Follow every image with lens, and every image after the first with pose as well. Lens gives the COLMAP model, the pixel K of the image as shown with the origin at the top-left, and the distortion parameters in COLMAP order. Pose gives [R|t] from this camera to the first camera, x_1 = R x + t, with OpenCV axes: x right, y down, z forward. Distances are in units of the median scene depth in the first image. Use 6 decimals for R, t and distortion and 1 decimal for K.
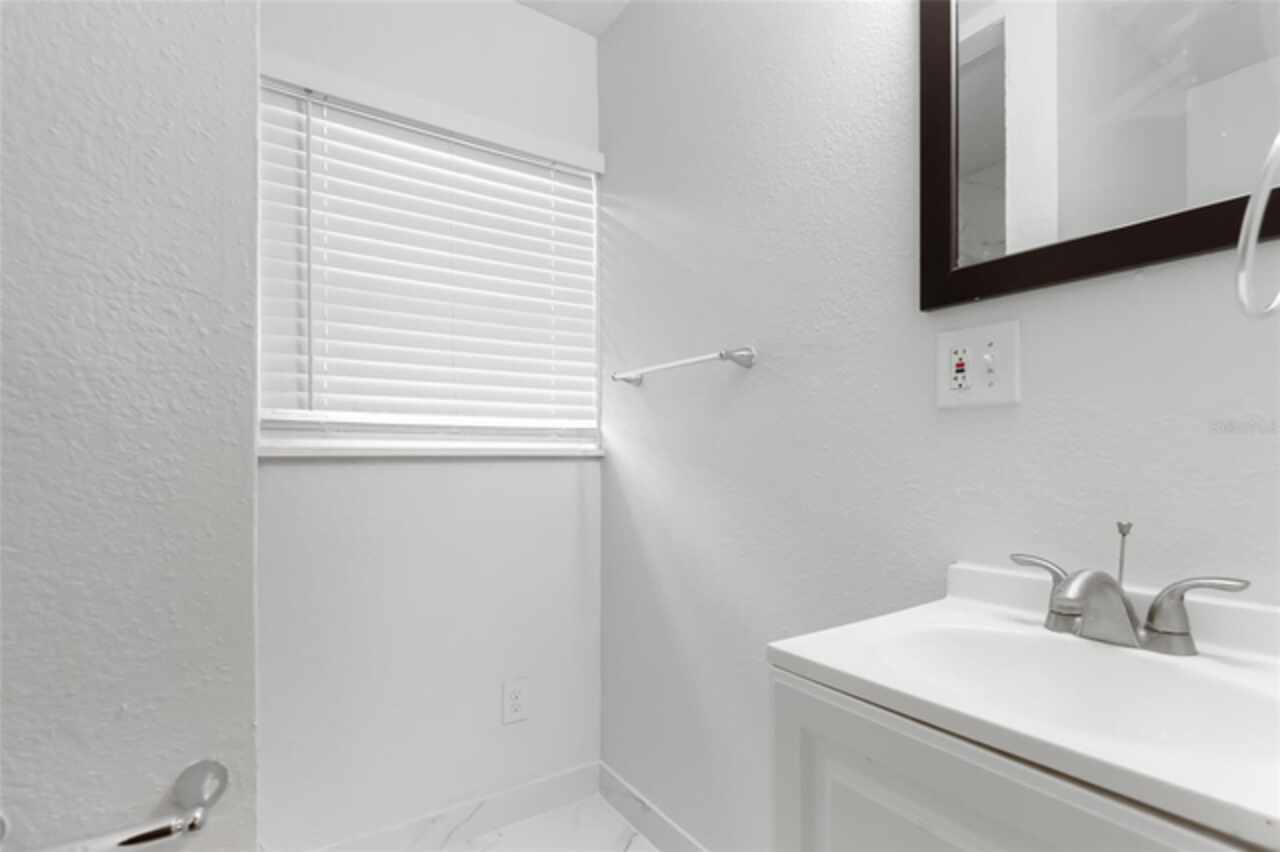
lens RADIAL K [[609.3, 0, 640.9], [0, 609.3, 462.9], [0, 0, 1]] dist [-0.007862, 0.000253]
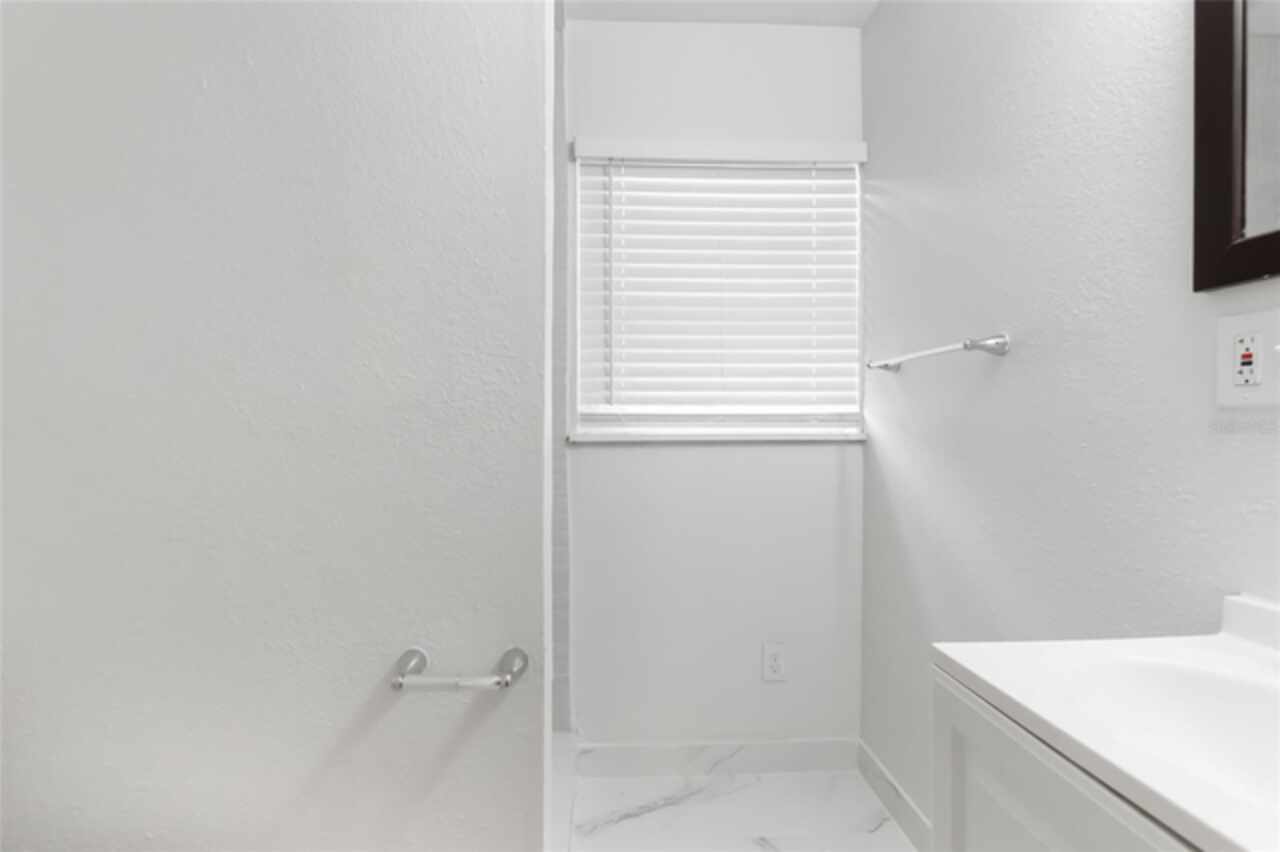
lens RADIAL K [[605.4, 0, 624.1], [0, 605.4, 432.8], [0, 0, 1]] dist [0.002444, 0.000404]
pose [[0.856203, 0.008495, -0.516570, 0.146357], [-0.004843, 0.999953, 0.008418, -0.038458], [0.516617, -0.004706, 0.856204, -0.092599]]
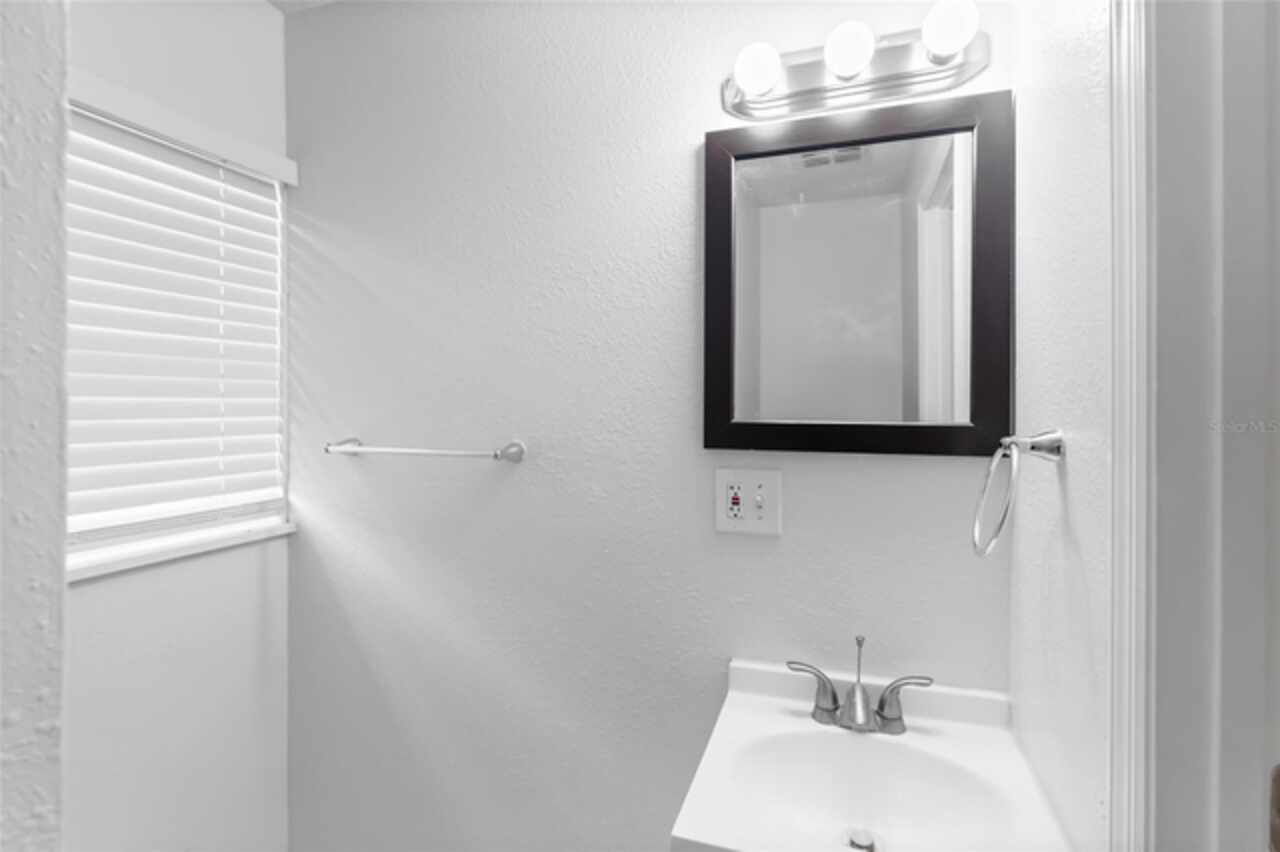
lens RADIAL K [[607.9, 0, 641.7], [0, 607.9, 409.7], [0, 0, 1]] dist [-0.000176, 0.000124]
pose [[0.793899, -0.002945, 0.608042, -0.233182], [0.003180, 0.999995, 0.000692, -0.218669], [-0.608041, 0.001385, 0.793904, 0.095132]]
